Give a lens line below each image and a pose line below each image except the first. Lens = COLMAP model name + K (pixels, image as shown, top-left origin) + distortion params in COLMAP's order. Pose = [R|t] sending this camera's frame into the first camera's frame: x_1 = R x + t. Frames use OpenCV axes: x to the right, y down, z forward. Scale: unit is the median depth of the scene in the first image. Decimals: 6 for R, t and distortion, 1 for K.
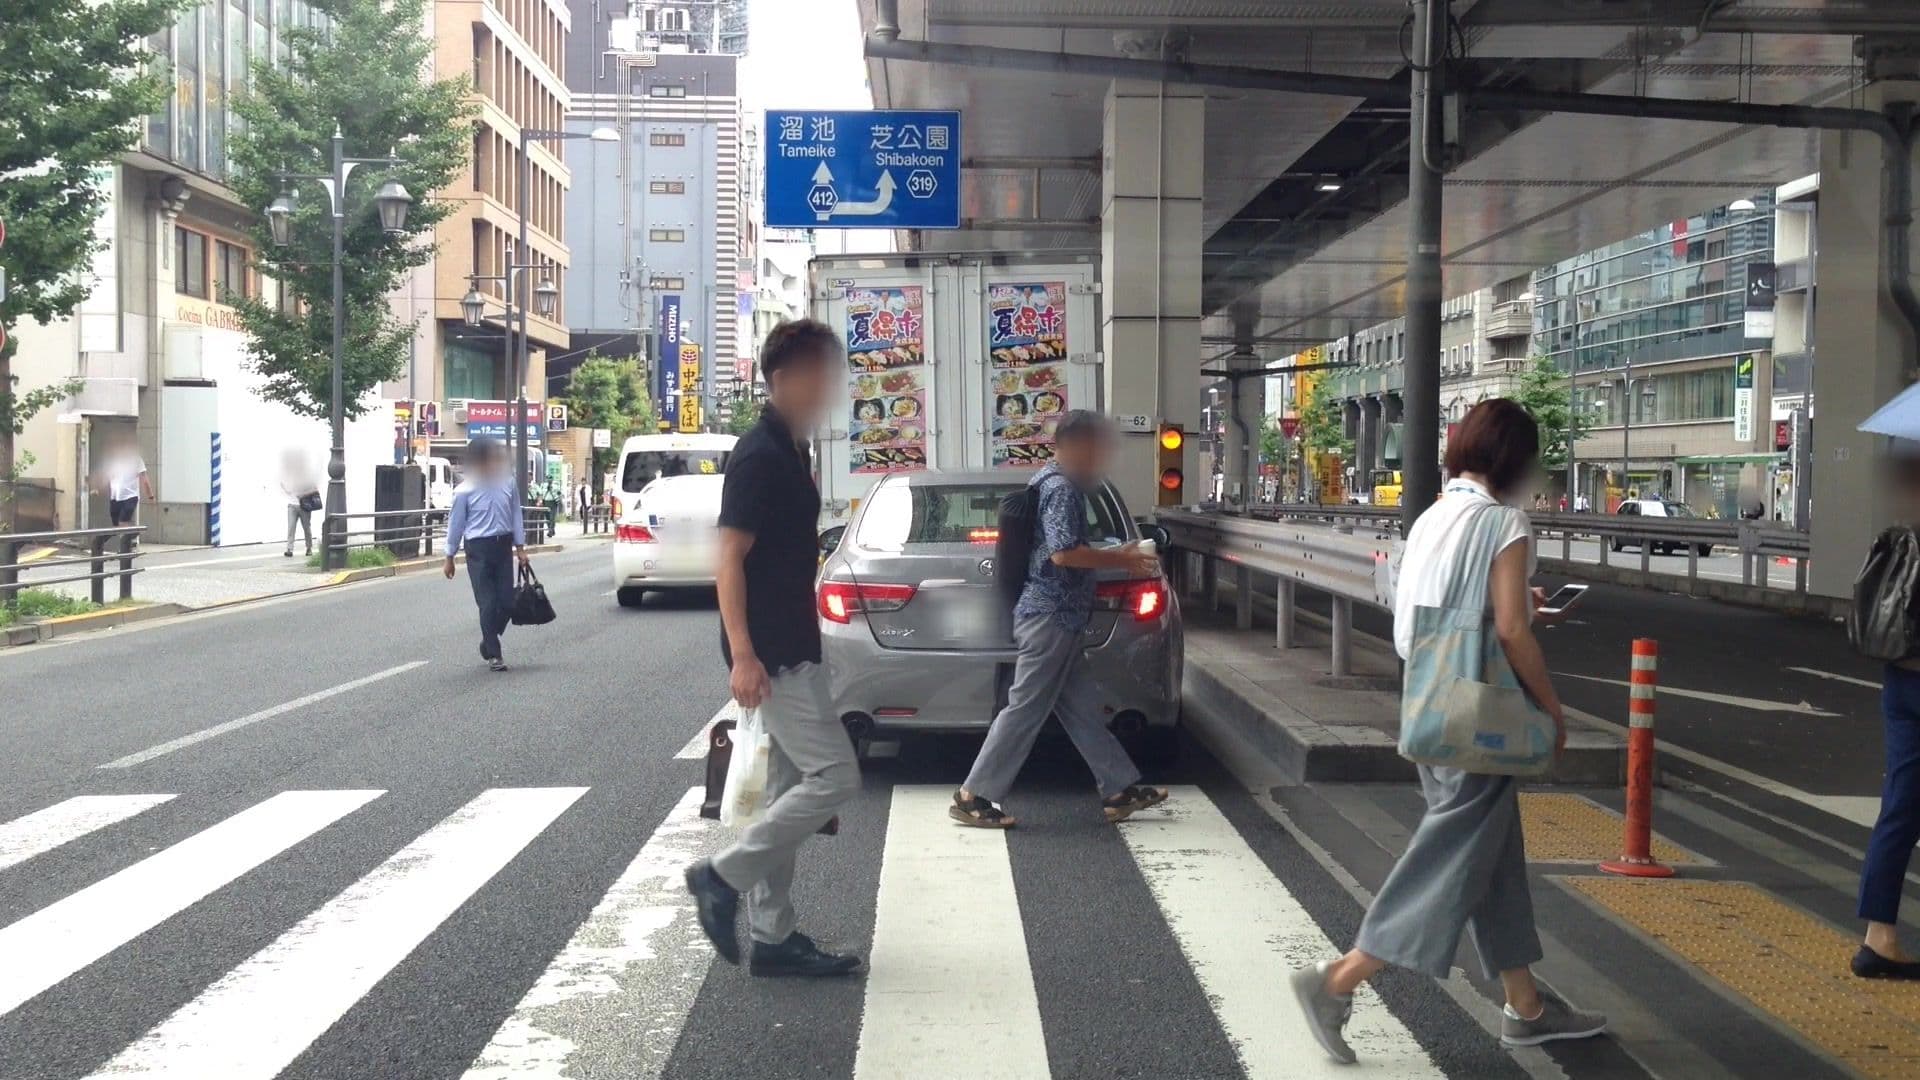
lens RADIAL K [[1637.2, 0, 960.5], [0, 1637.2, 540.1], [0, 0, 1]] dist [0.011758, 0.002239]
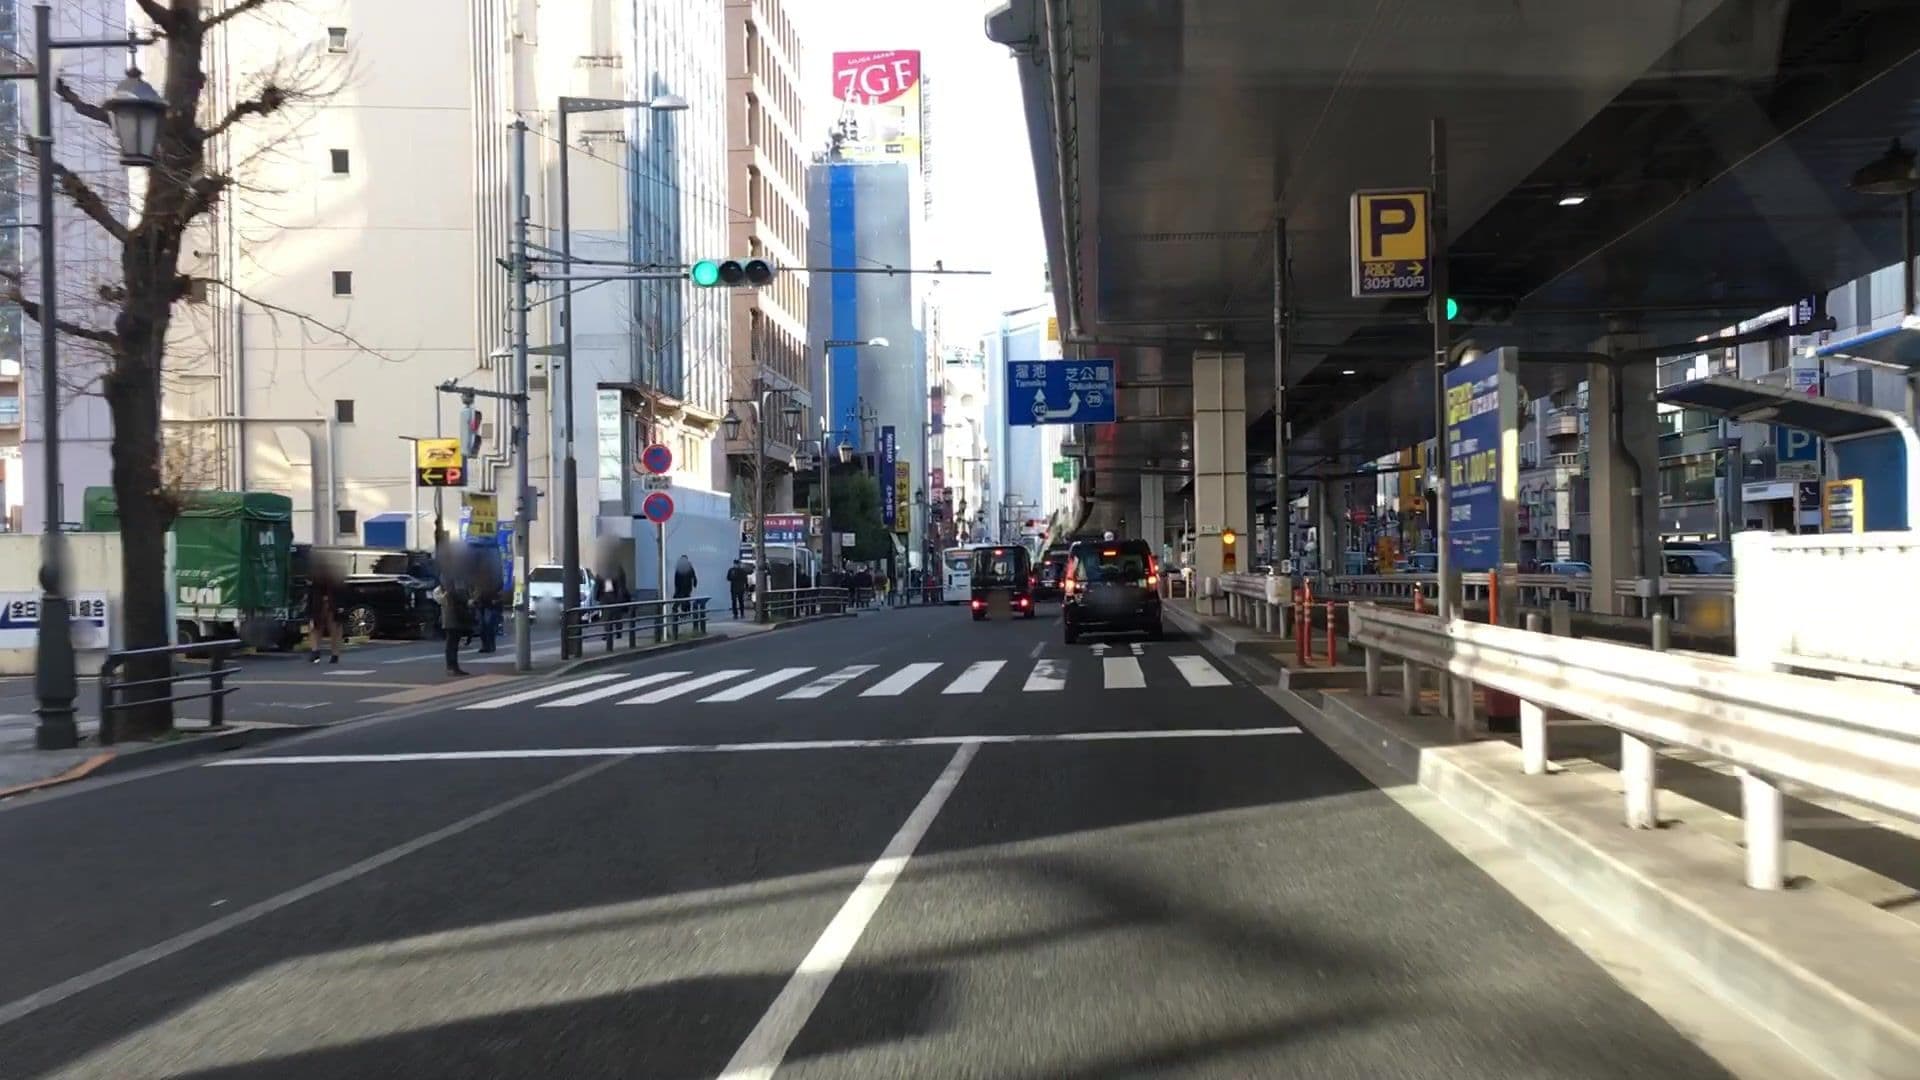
lens RADIAL K [[1637.2, 0, 959.5], [0, 1637.2, 543.7], [0, 0, 1]] dist [0.011758, 0.002239]
pose [[0.994997, -0.028410, -0.095779, -0.003440], [0.023479, 0.998360, -0.052220, 0.032446], [0.097105, 0.049709, 0.994032, -0.798597]]
